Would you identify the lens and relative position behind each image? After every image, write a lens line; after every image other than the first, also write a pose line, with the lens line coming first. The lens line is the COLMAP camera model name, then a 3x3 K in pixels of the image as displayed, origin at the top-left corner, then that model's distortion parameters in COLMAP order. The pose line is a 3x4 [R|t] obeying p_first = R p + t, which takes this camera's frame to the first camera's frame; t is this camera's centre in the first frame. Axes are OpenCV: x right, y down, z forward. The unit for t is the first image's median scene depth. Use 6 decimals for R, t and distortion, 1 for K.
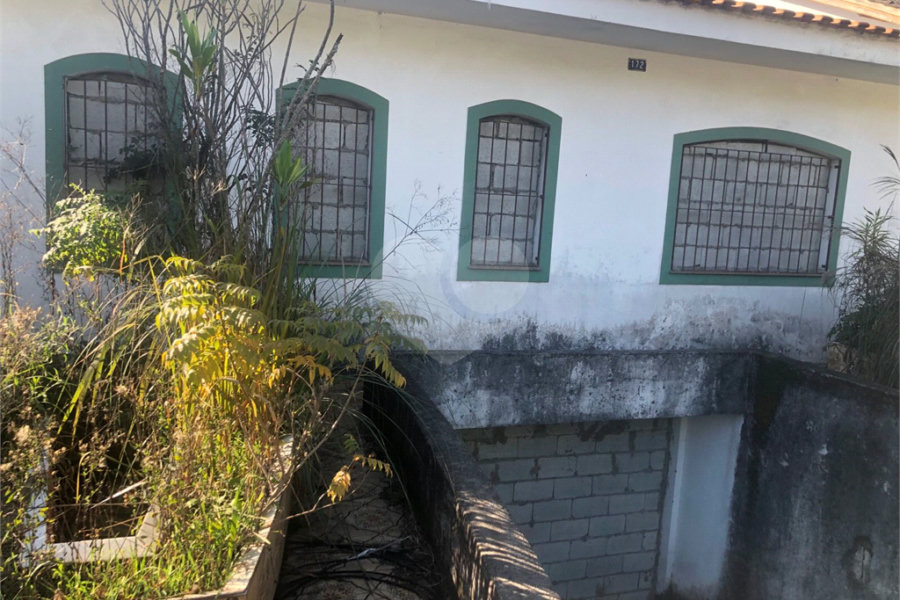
lens RADIAL K [[687.7, 0, 421.9], [0, 687.7, 297.5], [0, 0, 1]] dist [0.007053, 0.003745]
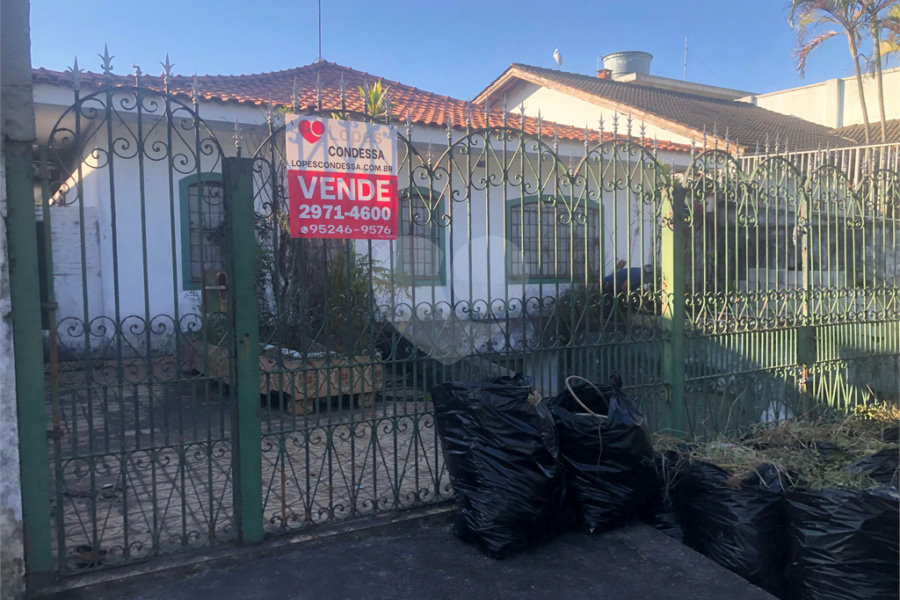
lens RADIAL K [[713.8, 0, 468.6], [0, 713.8, 326.2], [0, 0, 1]] dist [0.000452, -0.002820]
pose [[0.964319, -0.082310, 0.251622, -0.220255], [0.094095, 0.994943, -0.035147, 0.142557], [-0.247457, 0.057570, 0.967187, -0.745583]]
